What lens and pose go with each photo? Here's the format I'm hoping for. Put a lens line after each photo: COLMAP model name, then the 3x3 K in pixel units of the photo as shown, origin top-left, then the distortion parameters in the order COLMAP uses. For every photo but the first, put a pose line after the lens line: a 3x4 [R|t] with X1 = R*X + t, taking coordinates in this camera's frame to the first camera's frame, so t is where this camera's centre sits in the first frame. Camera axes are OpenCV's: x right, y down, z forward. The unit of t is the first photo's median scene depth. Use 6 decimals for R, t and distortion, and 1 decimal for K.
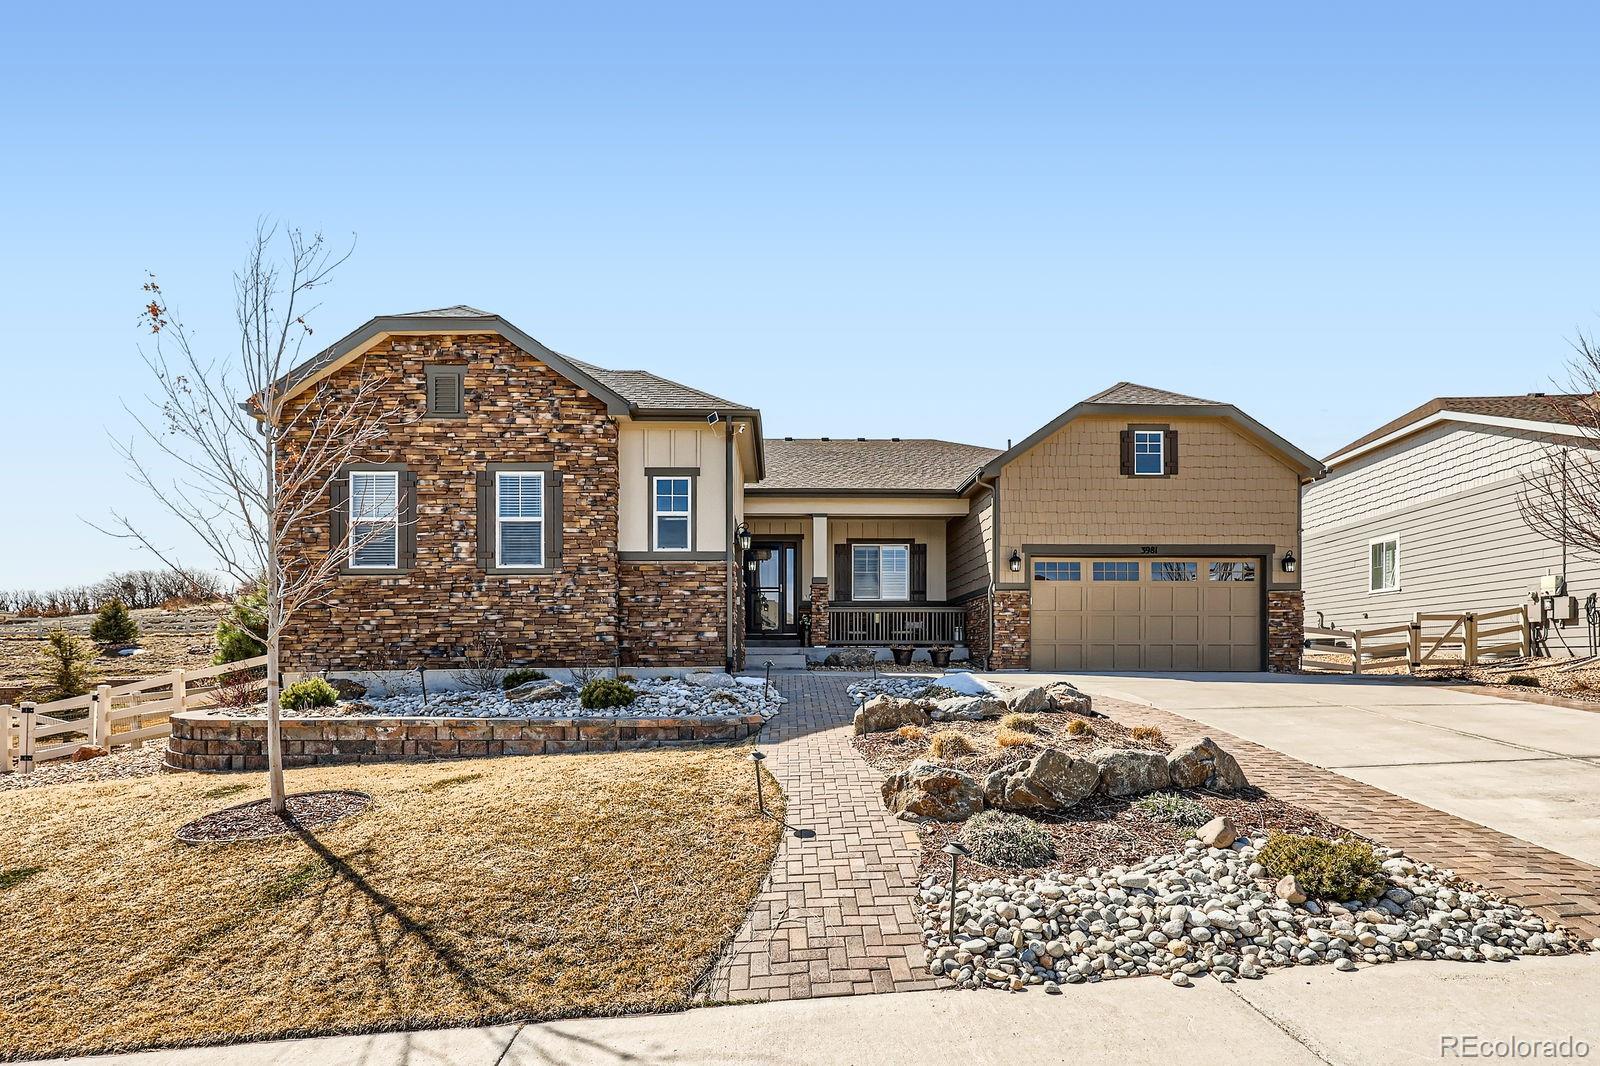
lens RADIAL K [[750.8, 0, 747.5], [0, 750.8, 659.3], [0, 0, 1]] dist [0.001040, 0.000011]
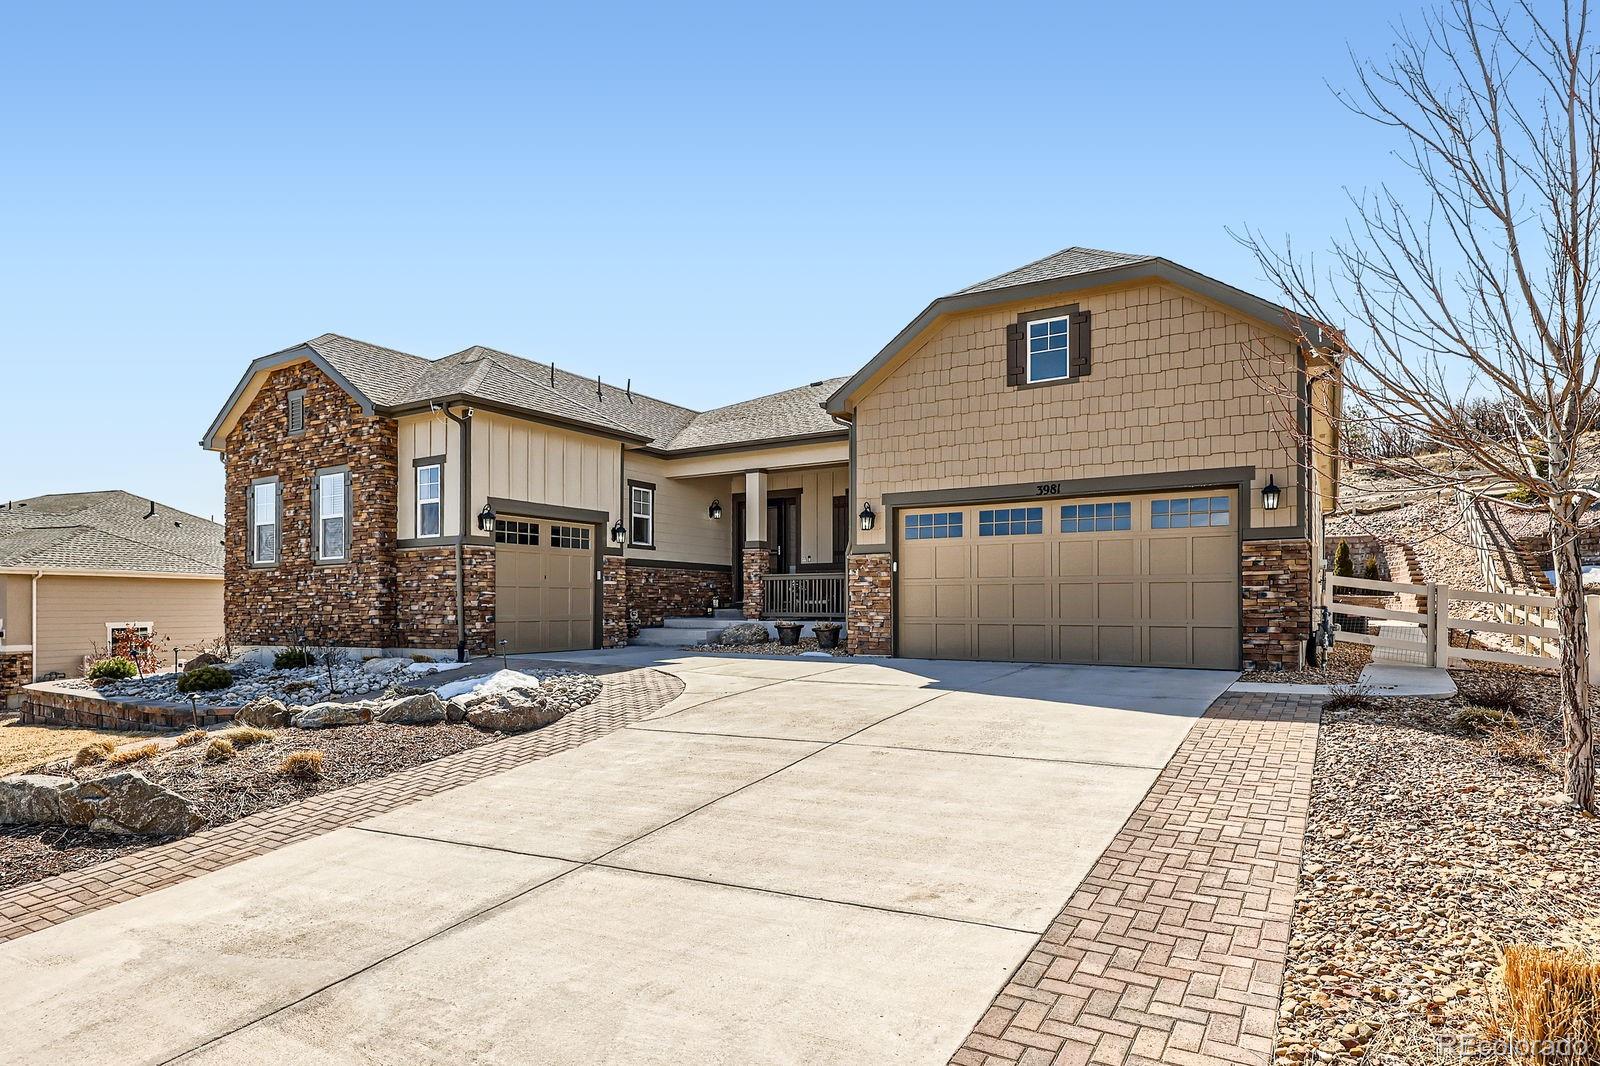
lens RADIAL K [[822.2, 0, 798.1], [0, 822.2, 603.0], [0, 0, 1]] dist [0.001150, 0.000246]
pose [[0.856595, -0.002732, -0.515982, 0.729202], [0.002168, 0.999996, -0.001695, -0.039436], [0.515985, 0.000333, 0.856598, 0.227726]]
